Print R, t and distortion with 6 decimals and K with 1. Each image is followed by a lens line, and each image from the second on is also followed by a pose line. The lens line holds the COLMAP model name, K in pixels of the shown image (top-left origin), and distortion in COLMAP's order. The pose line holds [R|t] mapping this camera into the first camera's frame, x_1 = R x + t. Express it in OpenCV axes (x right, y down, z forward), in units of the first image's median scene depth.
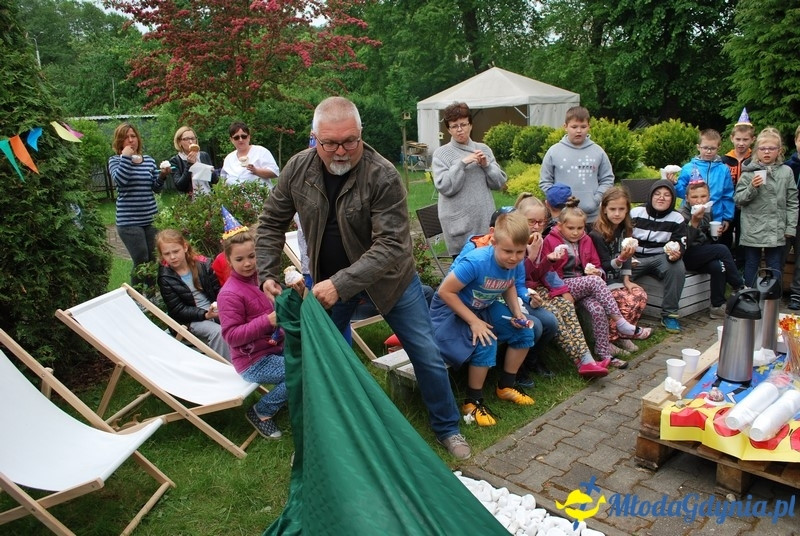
lens RADIAL K [[626.1, 0, 403.0], [0, 626.1, 261.7], [0, 0, 1]] dist [-0.092582, 0.019264]
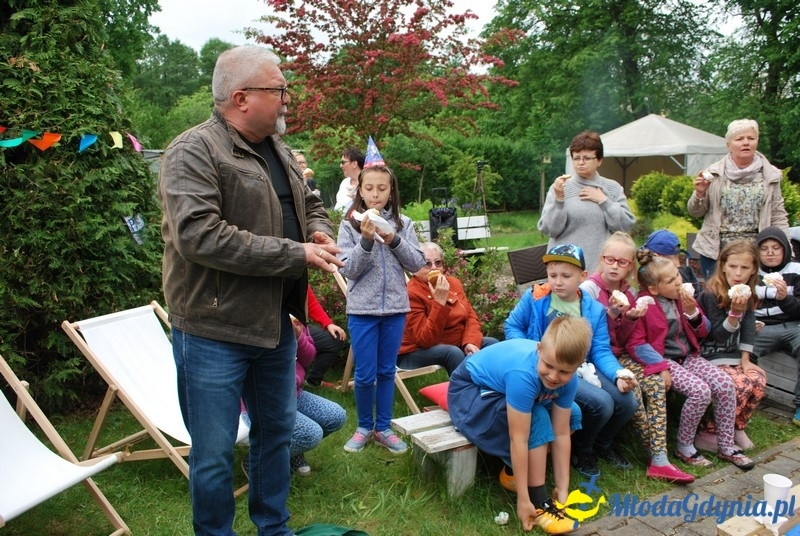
lens RADIAL K [[626.1, 0, 399.2], [0, 626.1, 261.8], [0, 0, 1]] dist [-0.092582, 0.019264]
pose [[0.966699, 0.074076, -0.244960, 0.128055], [-0.091427, 0.993989, -0.060219, -0.002697], [0.239027, 0.080610, 0.967661, 0.156346]]
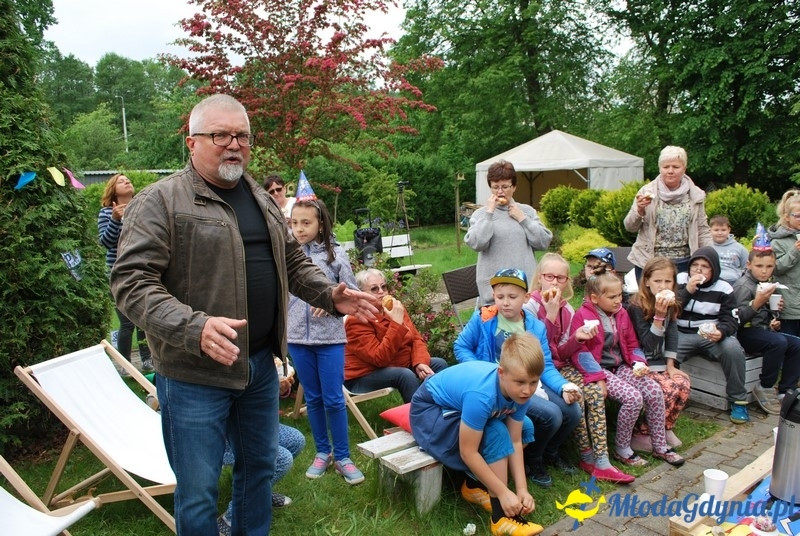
lens RADIAL K [[626.1, 0, 400.3], [0, 626.1, 262.5], [0, 0, 1]] dist [-0.092582, 0.019264]
pose [[0.993871, 0.034022, -0.105184, 0.079324], [-0.043815, 0.994772, -0.092245, -0.014677], [0.101496, 0.096288, 0.990165, 0.108811]]
